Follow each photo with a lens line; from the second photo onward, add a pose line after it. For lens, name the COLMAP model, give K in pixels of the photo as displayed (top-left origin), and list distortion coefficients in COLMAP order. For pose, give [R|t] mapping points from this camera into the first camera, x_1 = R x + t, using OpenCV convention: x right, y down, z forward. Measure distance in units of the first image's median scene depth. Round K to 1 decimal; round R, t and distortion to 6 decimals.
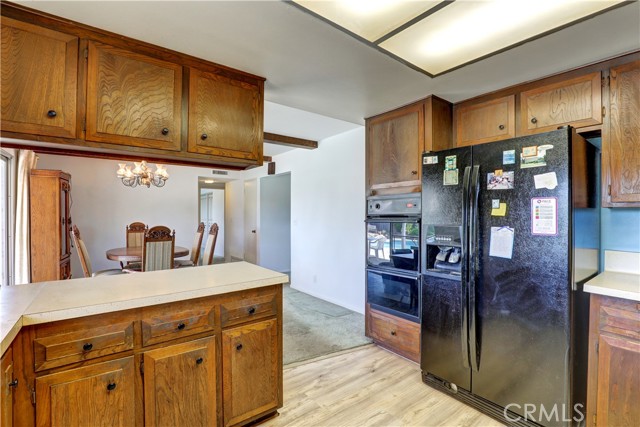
lens RADIAL K [[296.1, 0, 322.4], [0, 296.1, 215.6], [0, 0, 1]] dist [-0.013910, 0.000833]
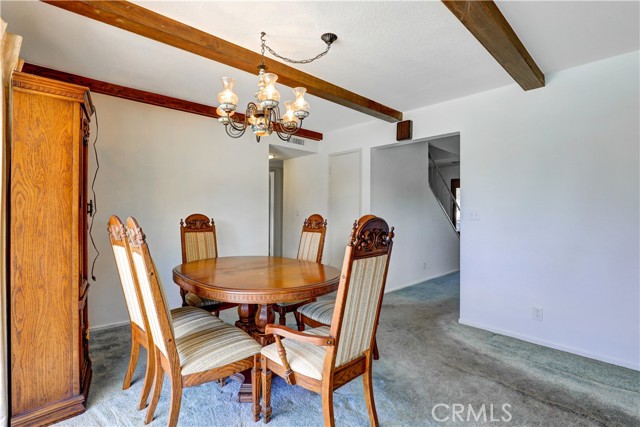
lens RADIAL K [[296.1, 0, 316.4], [0, 296.1, 211.2], [0, 0, 1]] dist [-0.013910, 0.000833]
pose [[0.998799, 0.002198, 0.048937, -0.430550], [-0.001635, 0.999932, -0.011541, 0.022812], [-0.048959, 0.011447, 0.998735, 0.417500]]
